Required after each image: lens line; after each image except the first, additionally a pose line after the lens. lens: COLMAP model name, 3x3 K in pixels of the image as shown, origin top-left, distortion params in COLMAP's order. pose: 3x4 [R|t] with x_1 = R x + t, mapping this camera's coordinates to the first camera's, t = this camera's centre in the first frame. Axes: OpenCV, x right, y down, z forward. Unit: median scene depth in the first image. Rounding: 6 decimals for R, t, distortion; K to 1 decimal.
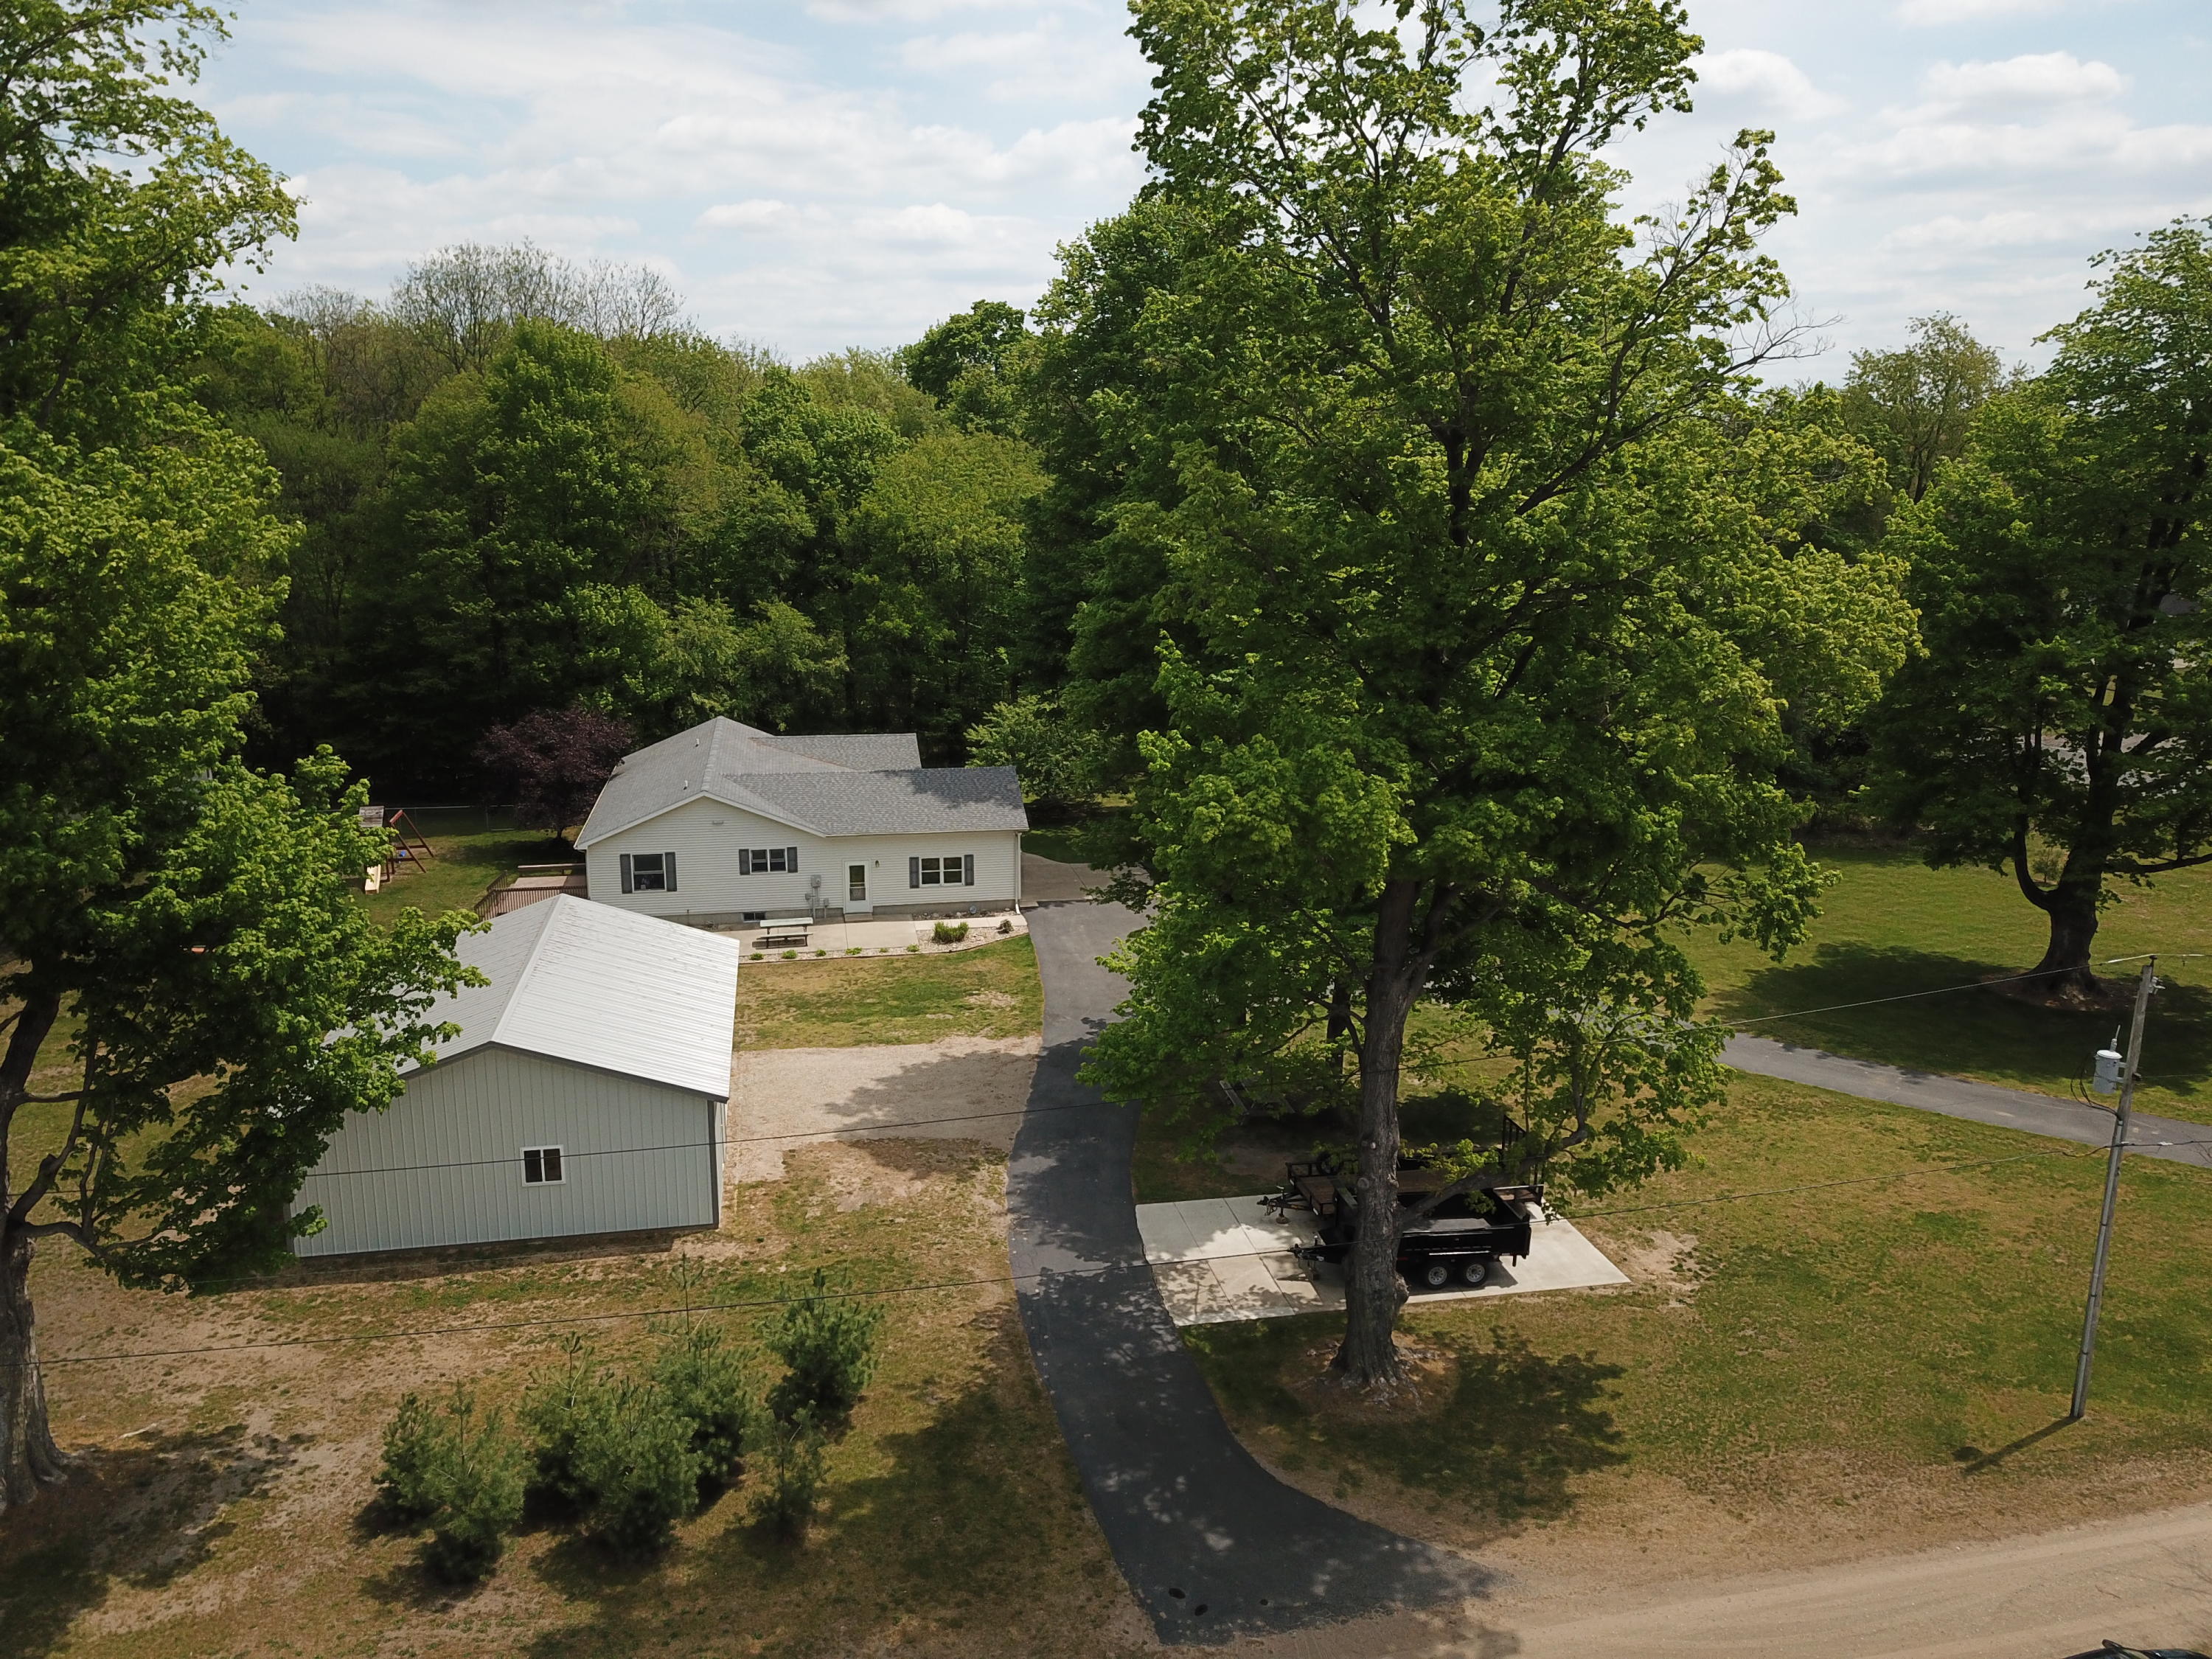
lens RADIAL K [[1730.7, 0, 1123.9], [0, 1730.7, 827.5], [0, 0, 1]] dist [0.028671, -0.022407]
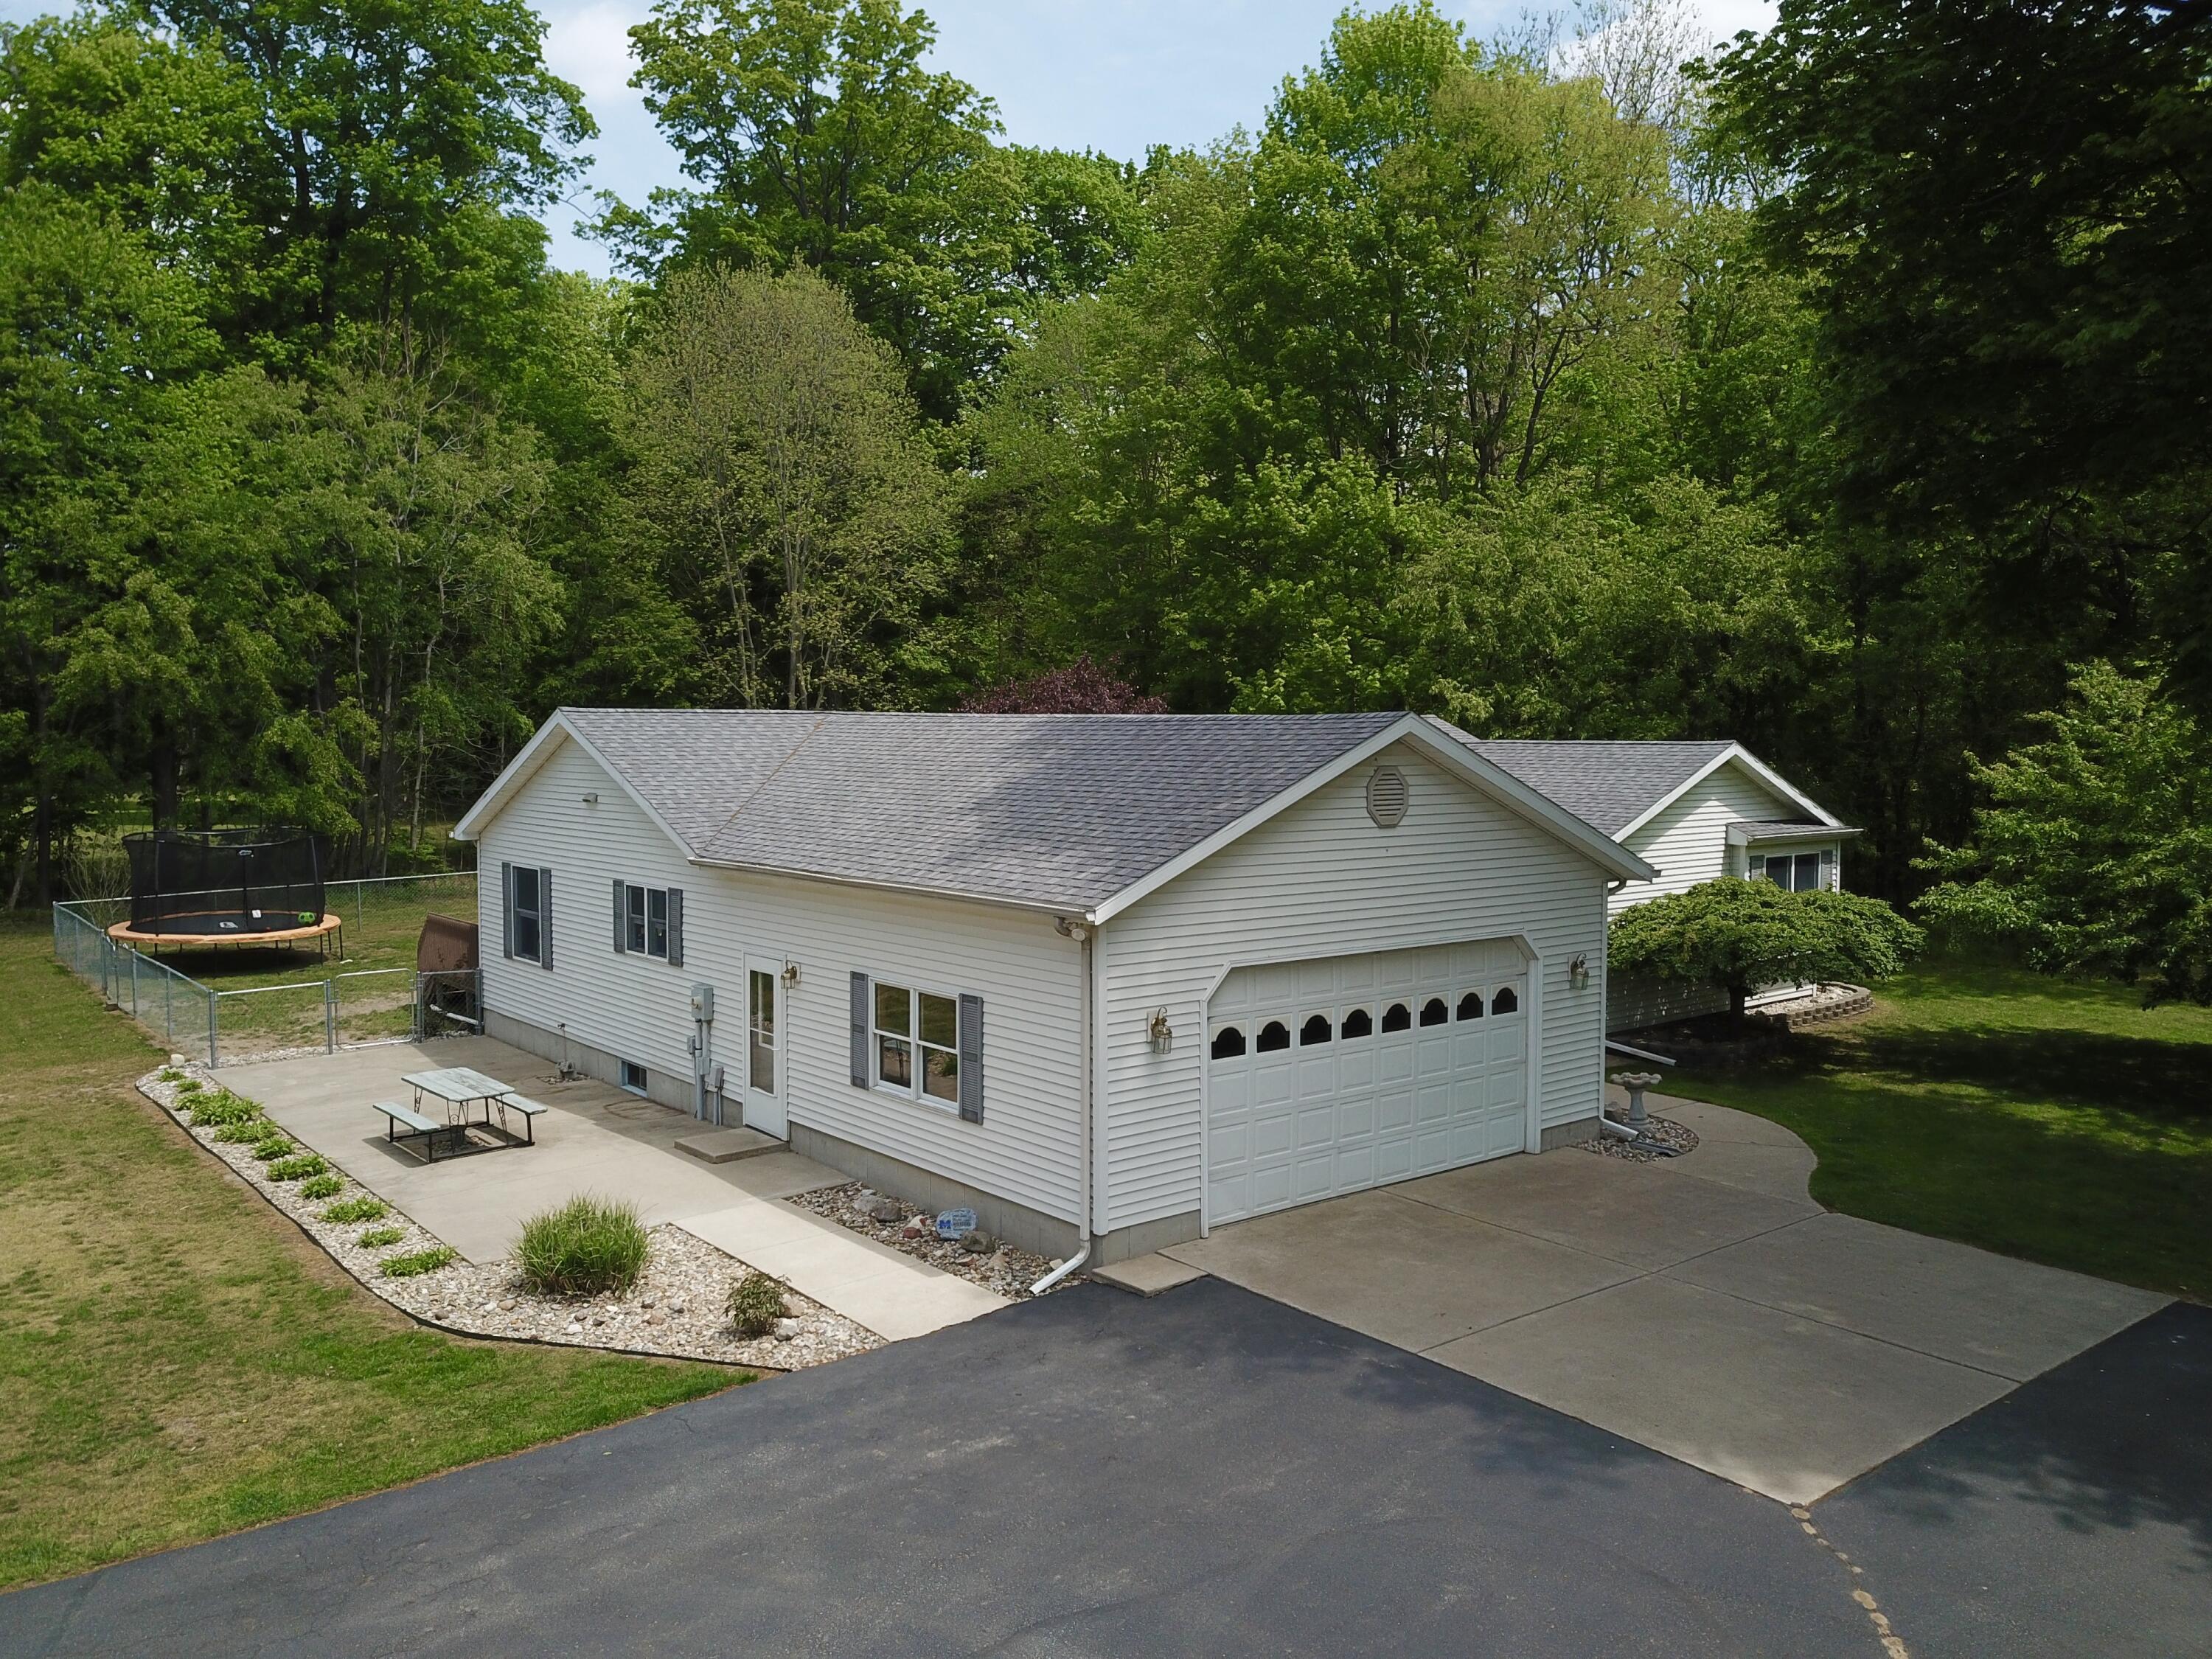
lens RADIAL K [[1730.7, 0, 1105.9], [0, 1730.7, 826.5], [0, 0, 1]] dist [0.028671, -0.022407]
pose [[0.472010, 0.046982, -0.880340, 0.139077], [-0.189871, 0.980562, -0.049473, 0.000448], [0.860904, 0.190503, 0.471756, 0.899043]]
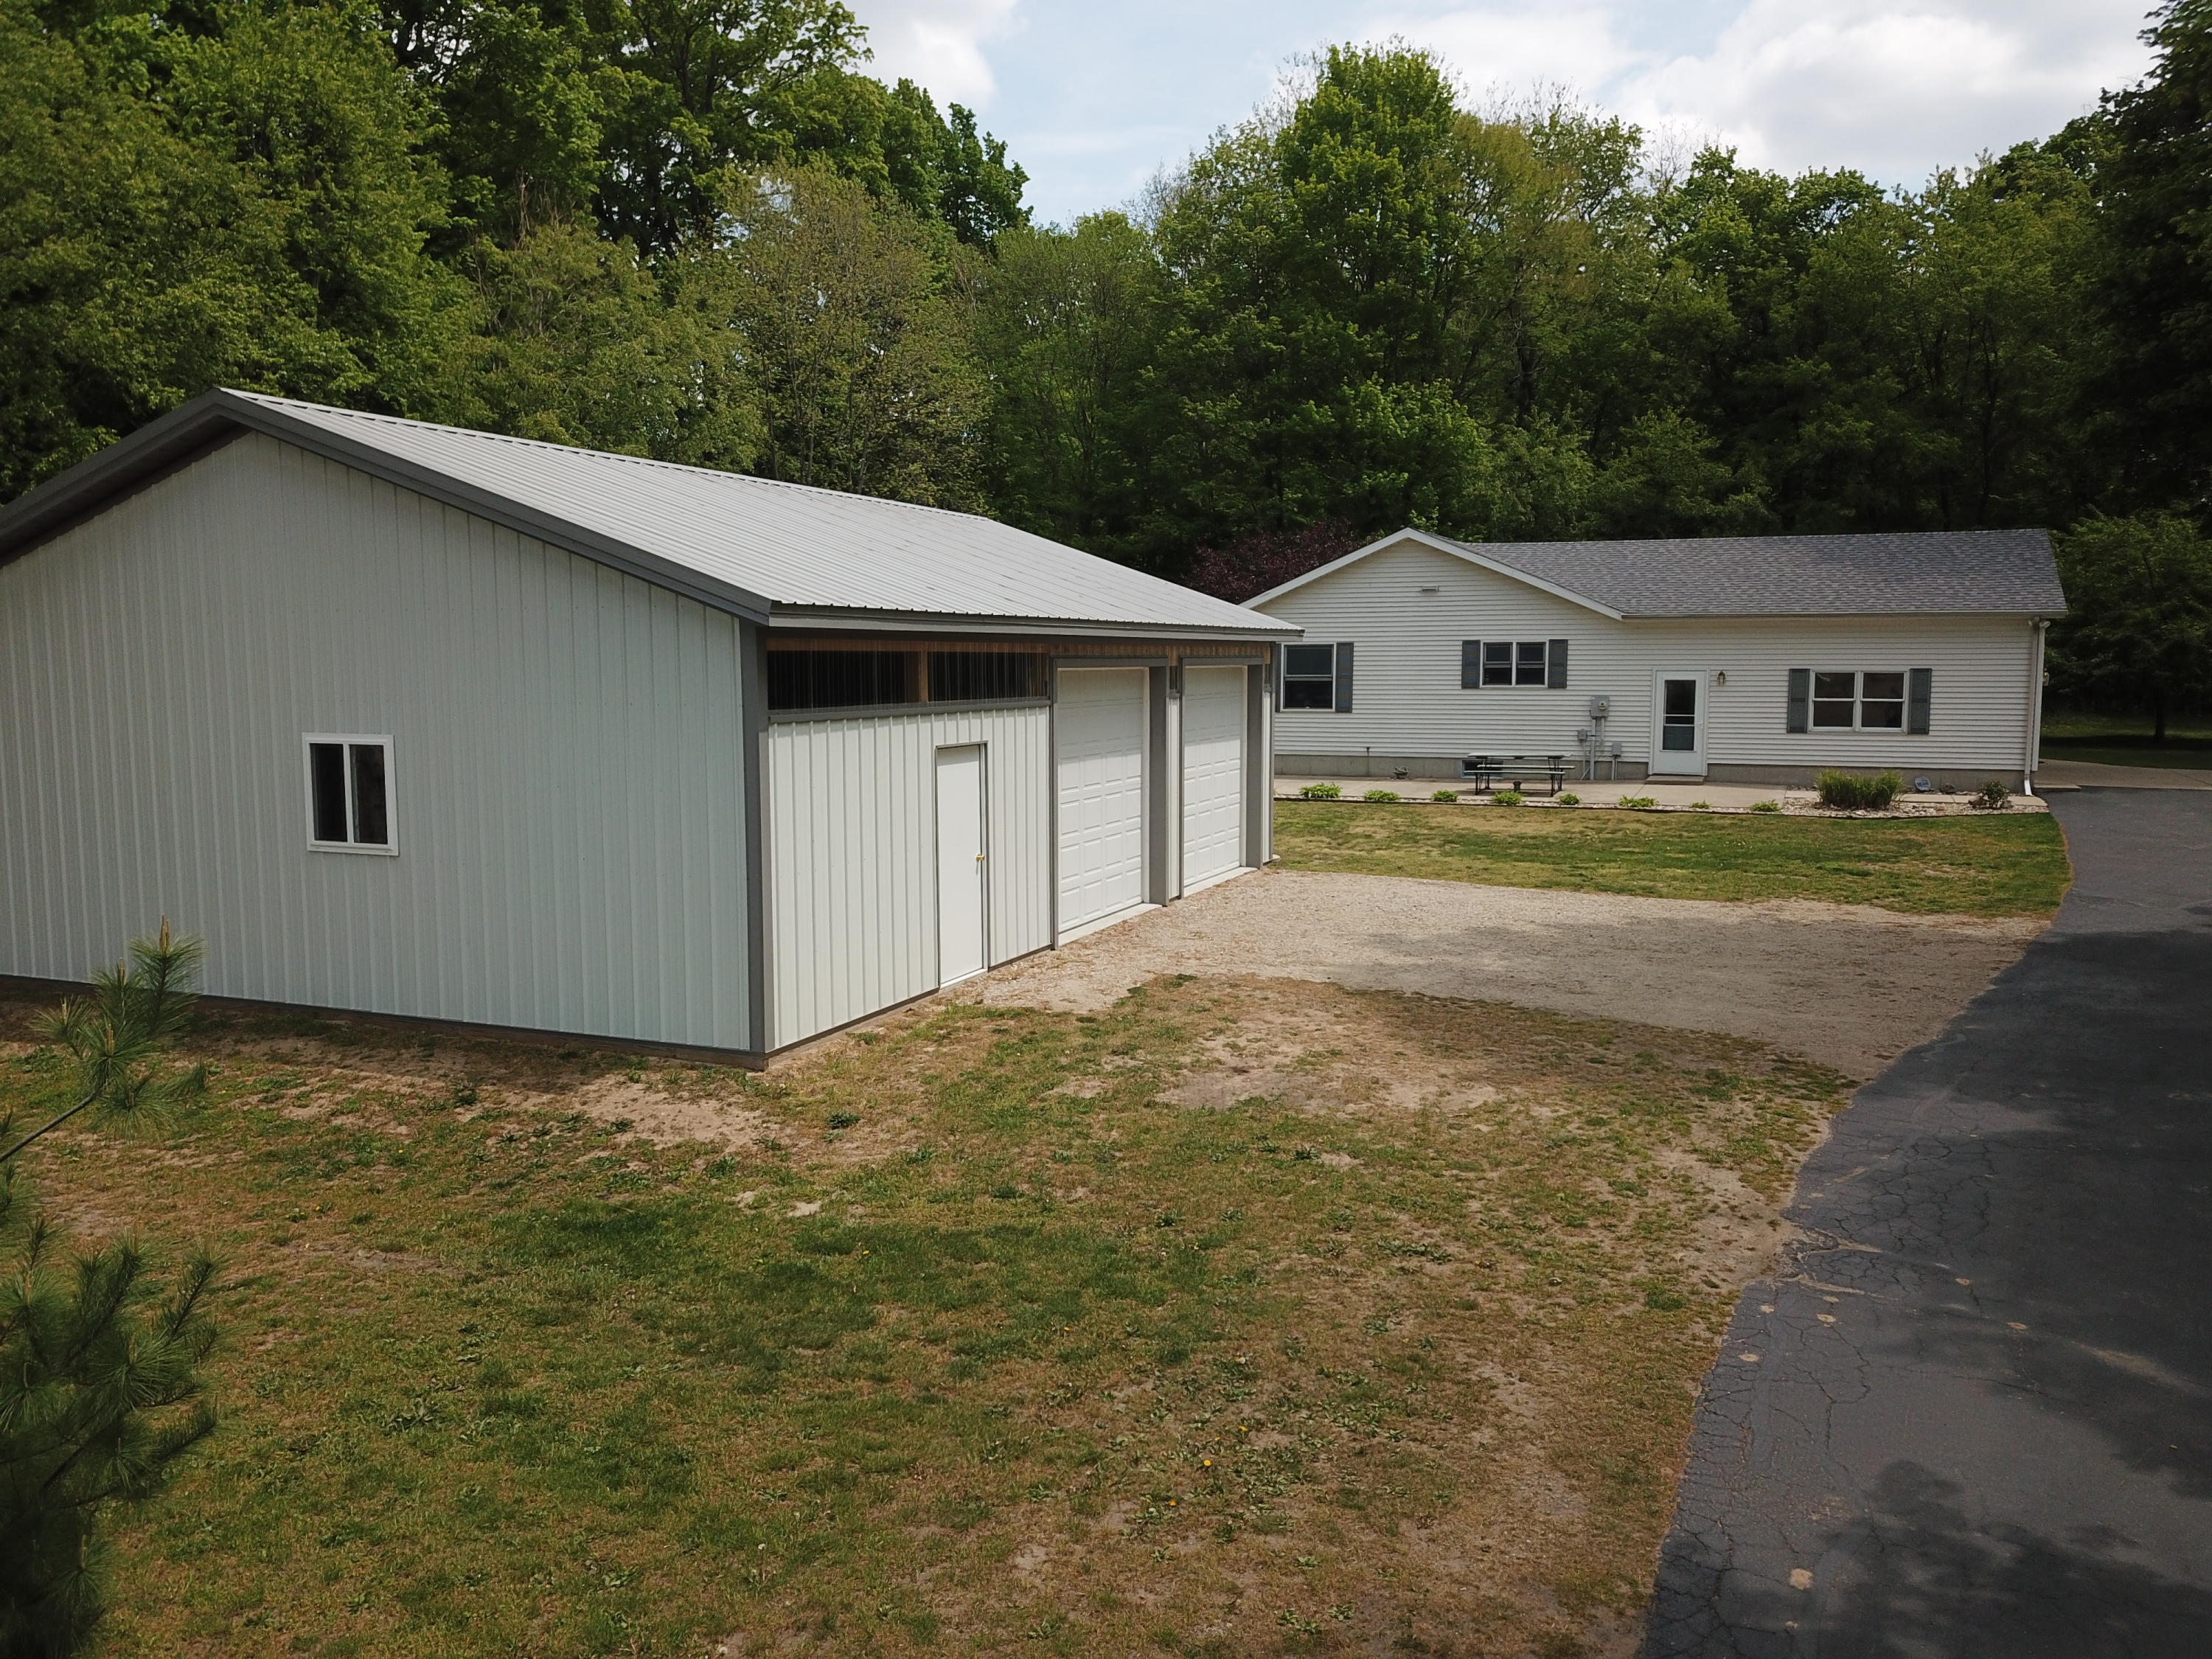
lens RADIAL K [[1730.7, 0, 1094.9], [0, 1730.7, 832.9], [0, 0, 1]] dist [0.028671, -0.022407]
pose [[0.833604, 0.056576, -0.549458, -0.011466], [-0.115316, 0.990647, -0.072946, 0.125287], [0.540192, 0.124169, 0.832331, 0.472009]]
